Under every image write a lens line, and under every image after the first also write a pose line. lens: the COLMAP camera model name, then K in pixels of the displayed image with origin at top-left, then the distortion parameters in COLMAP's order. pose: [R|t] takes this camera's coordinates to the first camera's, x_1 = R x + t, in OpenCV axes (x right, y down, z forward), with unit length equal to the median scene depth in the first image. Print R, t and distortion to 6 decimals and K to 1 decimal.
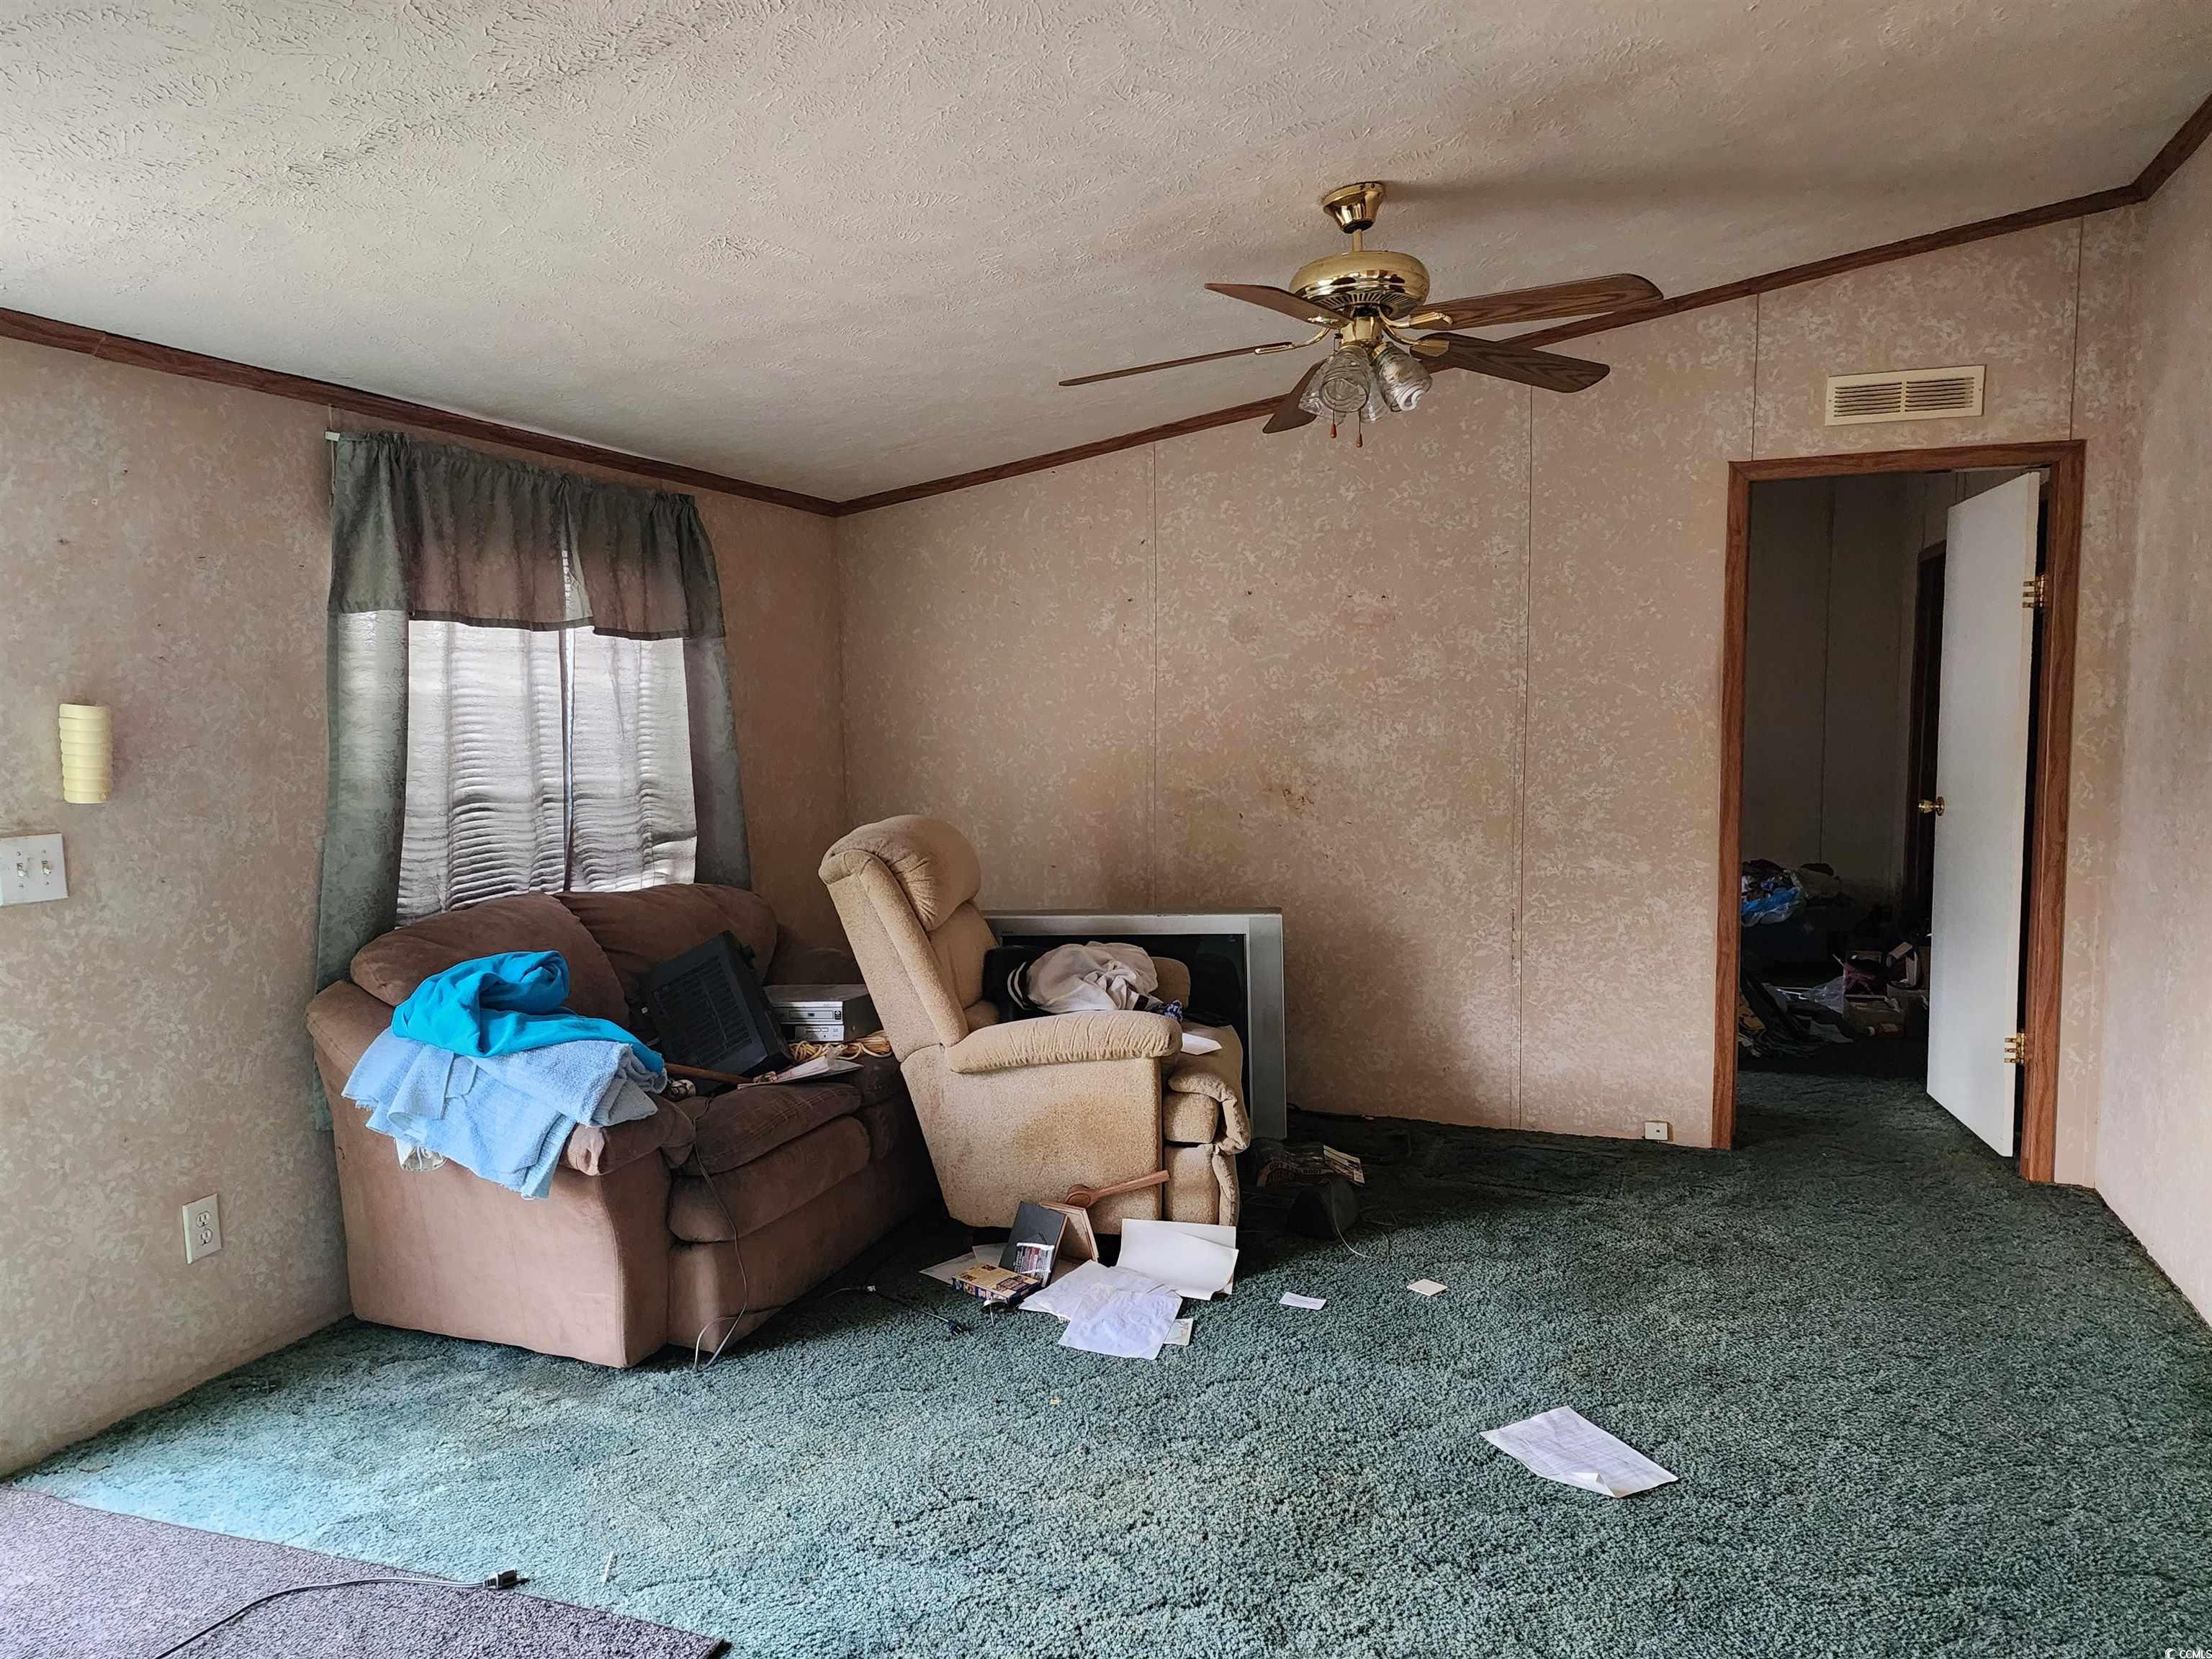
lens RADIAL K [[1458.6, 0, 1108.2], [0, 1458.6, 843.0], [0, 0, 1]] dist [0.068051, -0.052230]
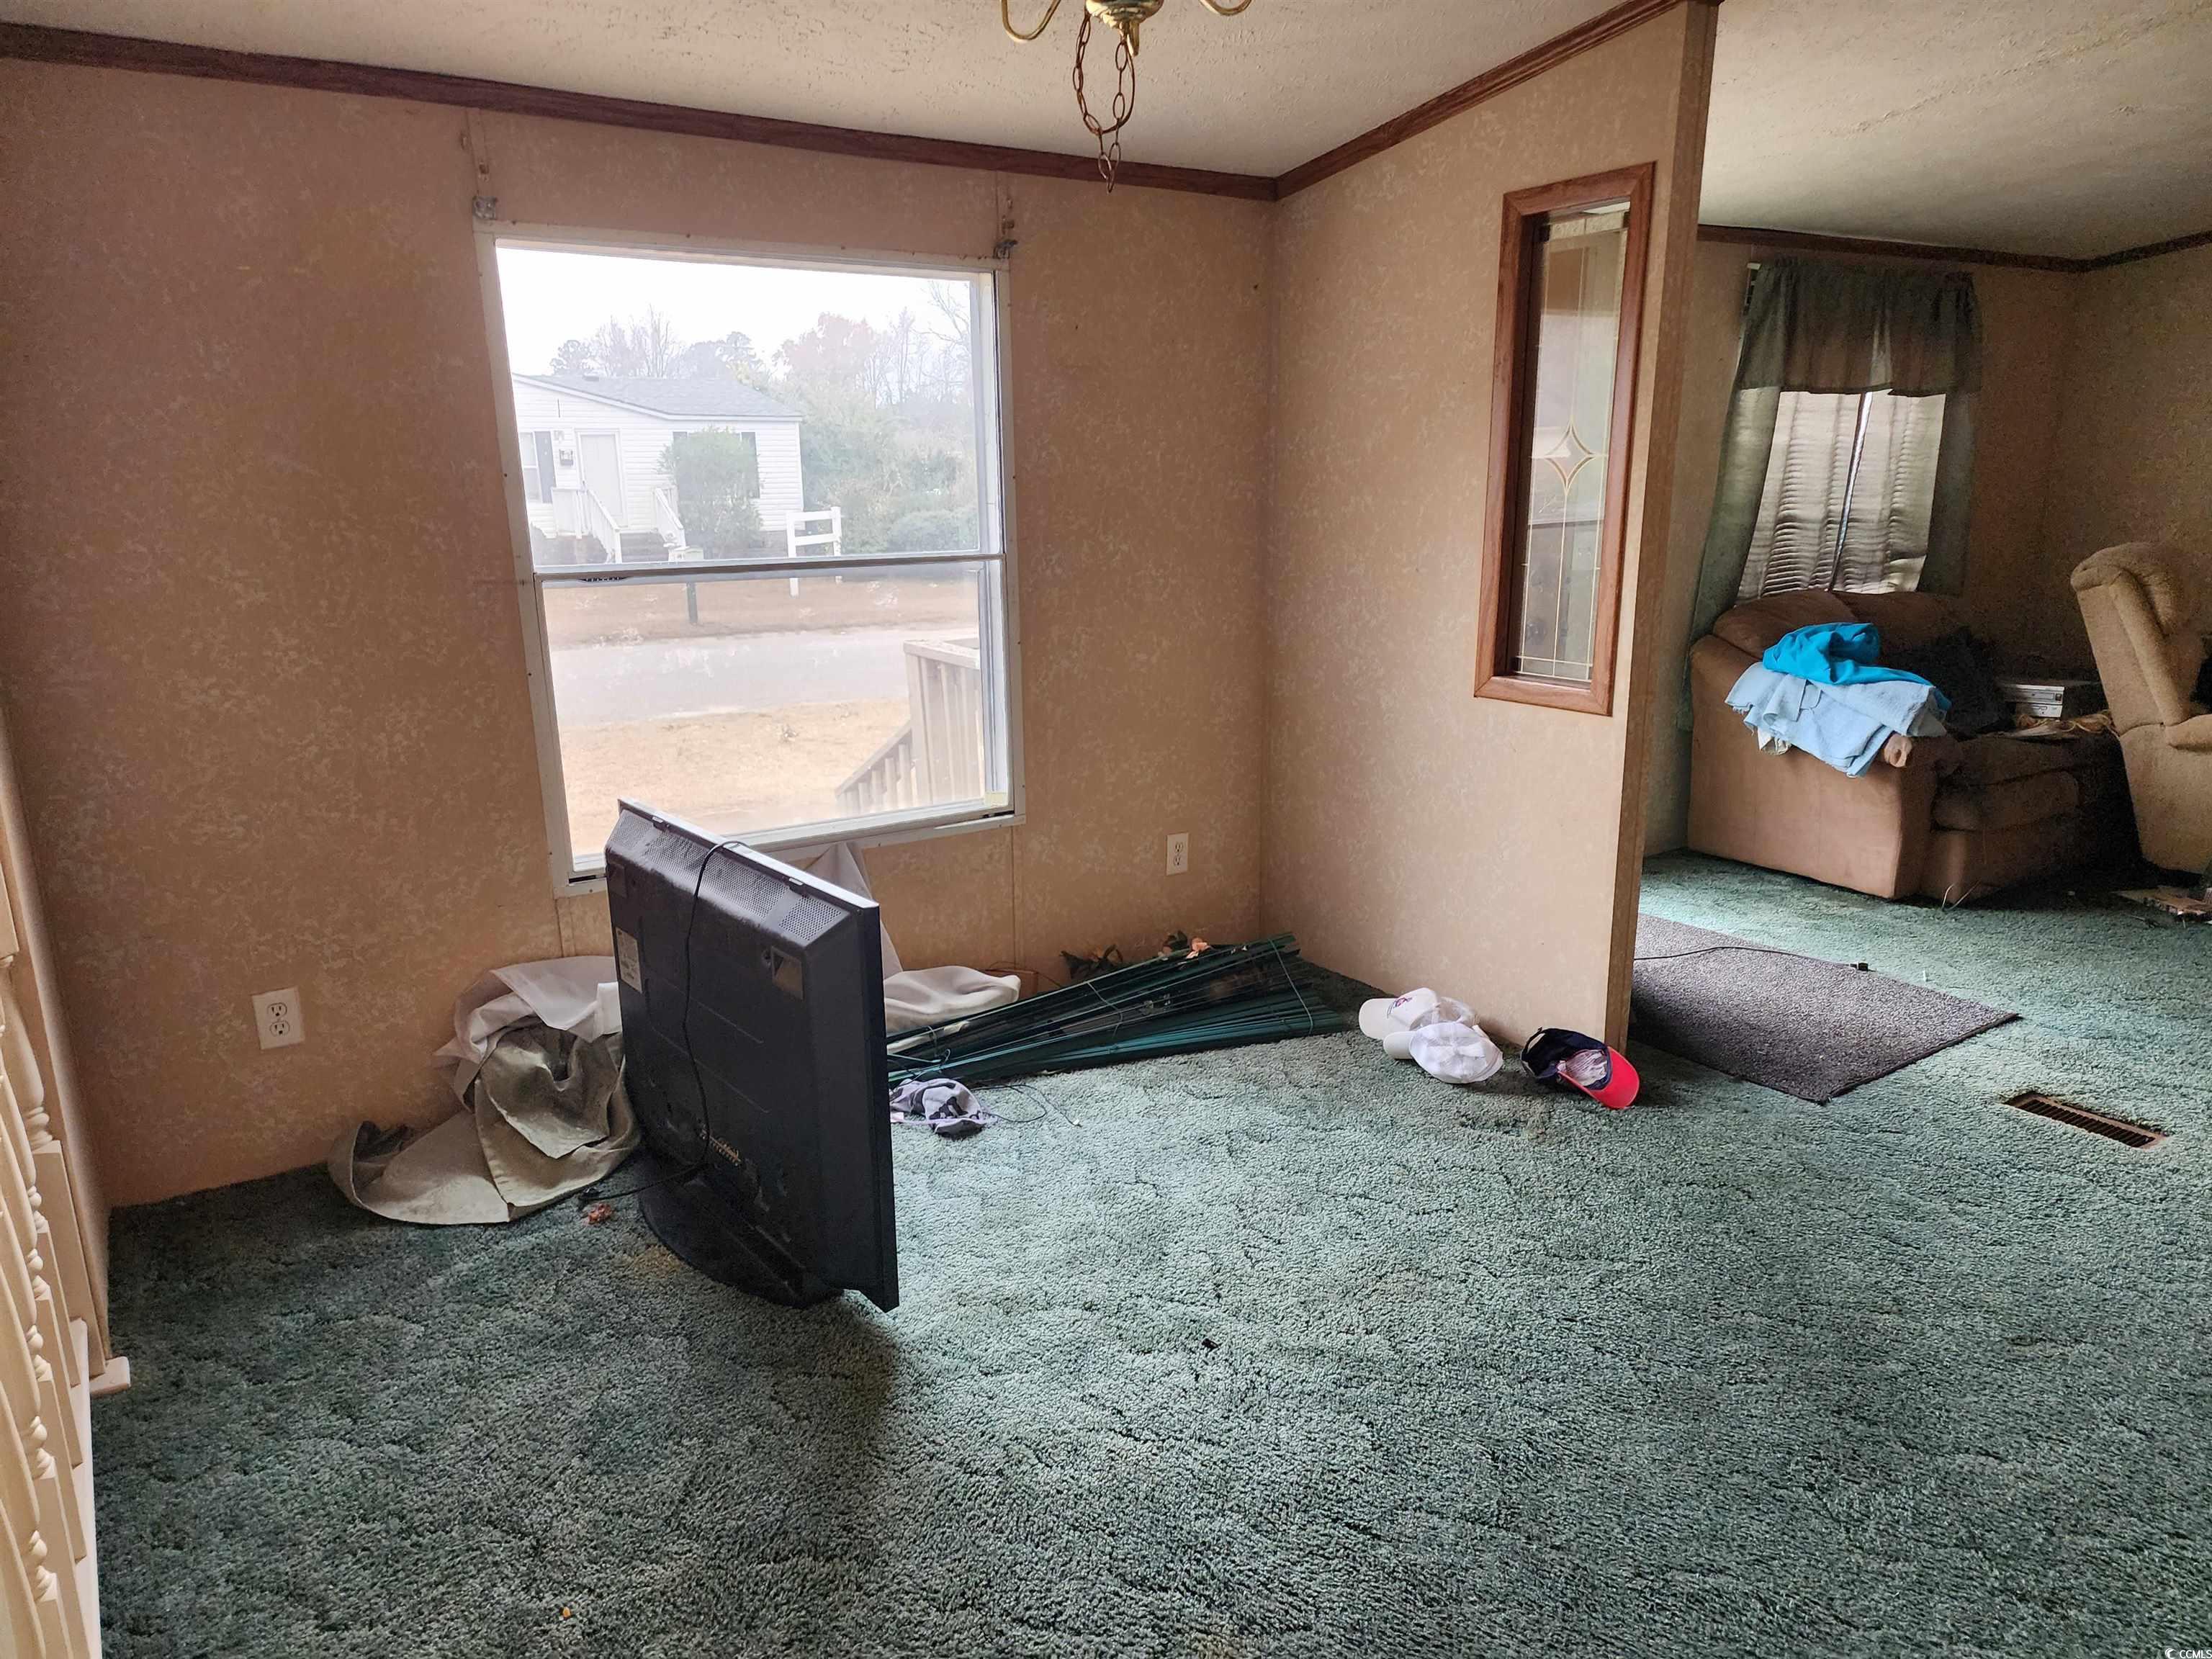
lens RADIAL K [[1458.6, 0, 1108.2], [0, 1458.6, 843.0], [0, 0, 1]] dist [0.068051, -0.052230]
pose [[0.802782, 0.155639, -0.575602, -0.093491], [-0.054630, 0.980471, 0.188922, 0.047298], [0.593765, -0.120218, 0.795607, -0.629793]]
